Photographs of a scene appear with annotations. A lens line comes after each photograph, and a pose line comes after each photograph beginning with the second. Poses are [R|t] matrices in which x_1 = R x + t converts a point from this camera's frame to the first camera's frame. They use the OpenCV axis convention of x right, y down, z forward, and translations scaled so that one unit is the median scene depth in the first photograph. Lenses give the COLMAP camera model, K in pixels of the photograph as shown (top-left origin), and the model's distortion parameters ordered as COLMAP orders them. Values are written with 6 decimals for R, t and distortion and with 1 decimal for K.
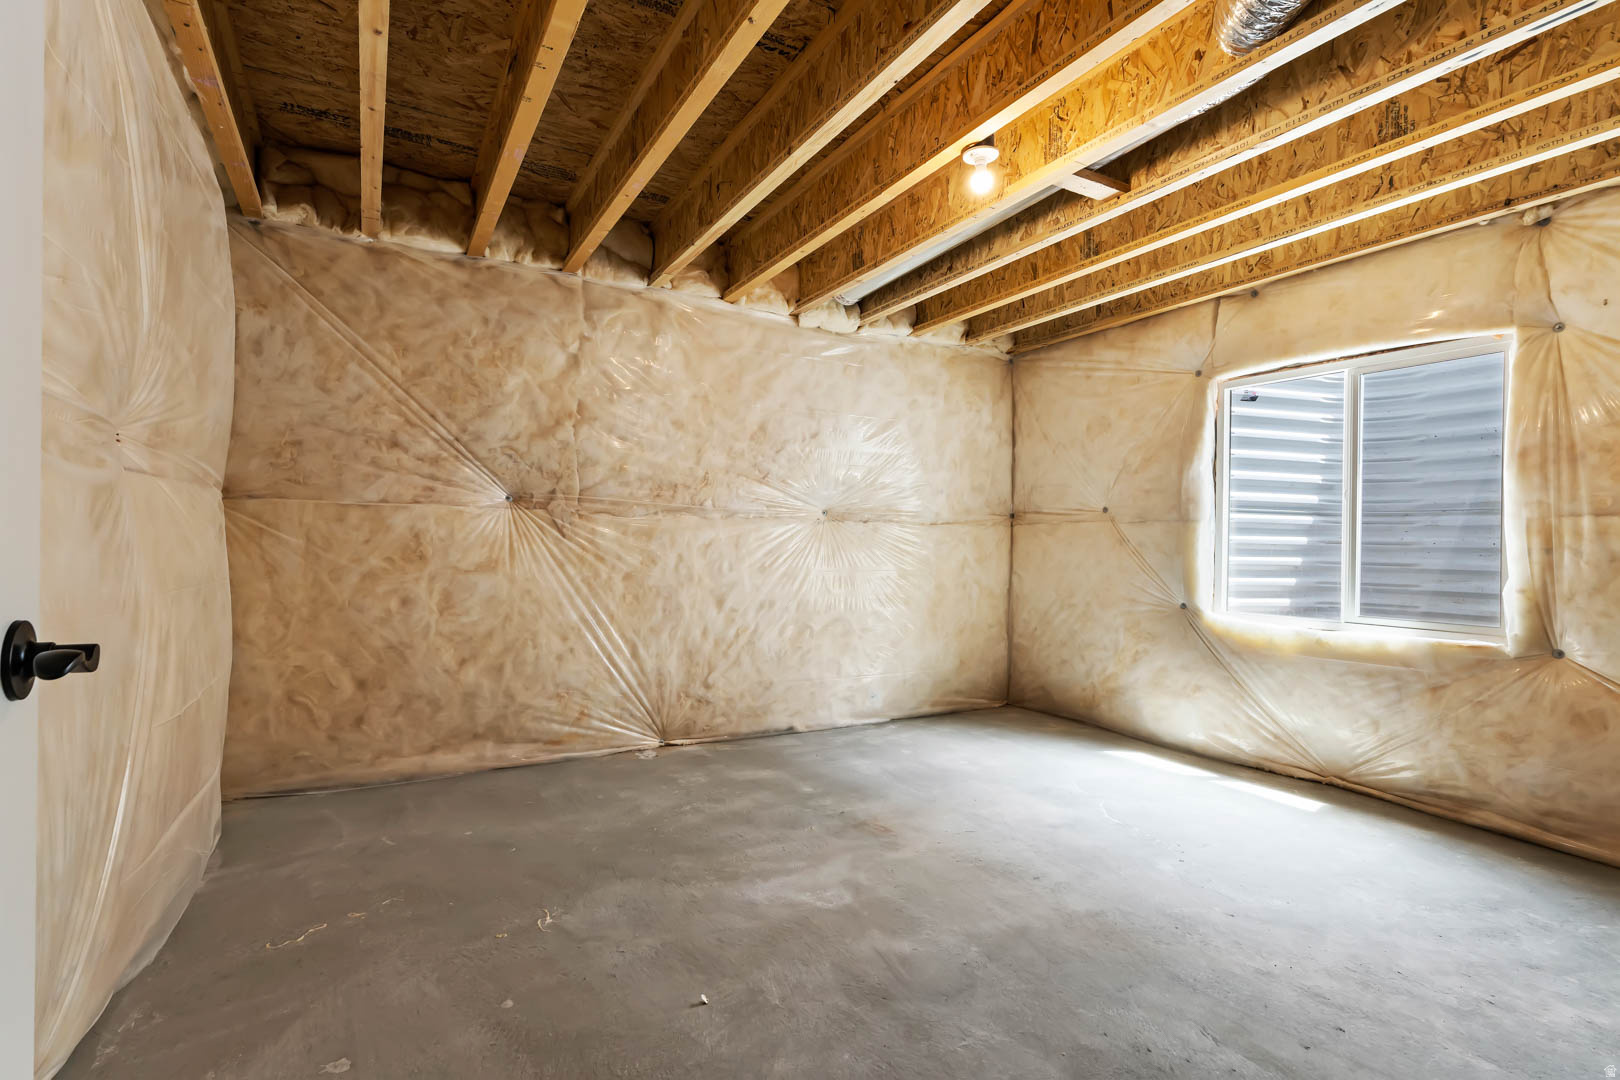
lens RADIAL K [[779.5, 0, 806.7], [0, 779.5, 544.0], [0, 0, 1]] dist [-0.000423, -0.000161]
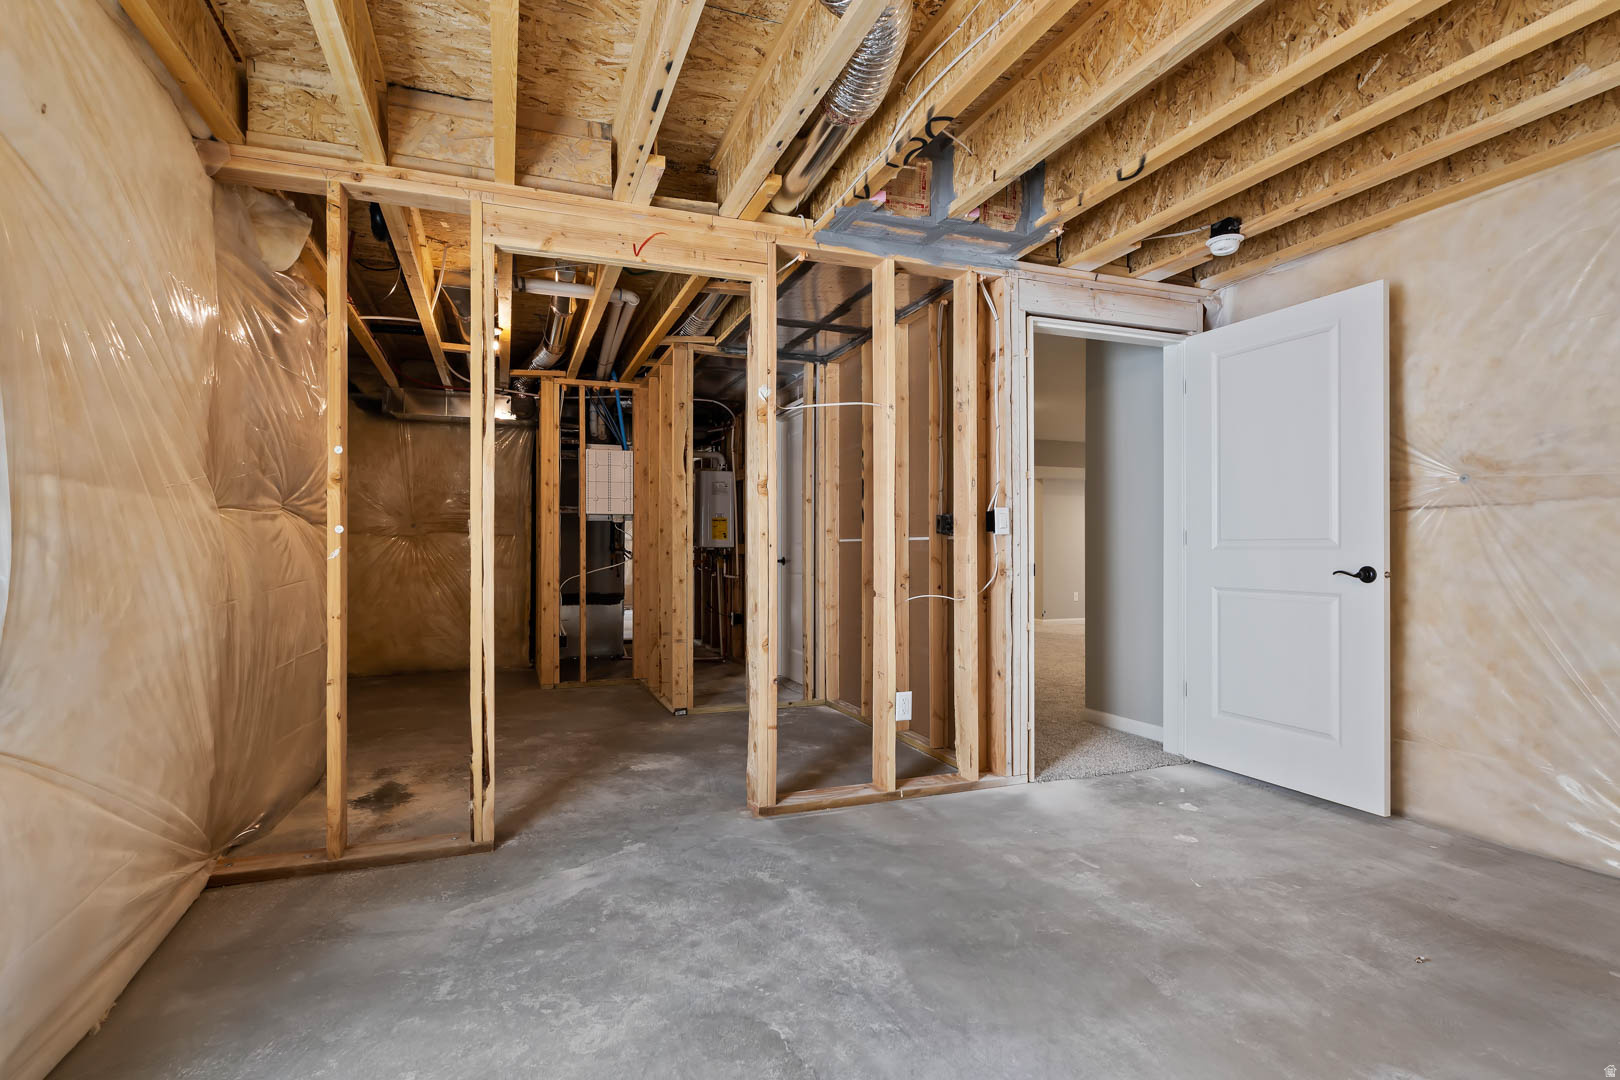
lens RADIAL K [[779.5, 0, 811.5], [0, 779.5, 543.4], [0, 0, 1]] dist [-0.000423, -0.000161]
pose [[-0.986562, -0.011657, 0.162973, 0.469489], [-0.012975, 0.999891, -0.007026, 0.012682], [-0.162874, -0.009047, -0.986605, 1.916960]]
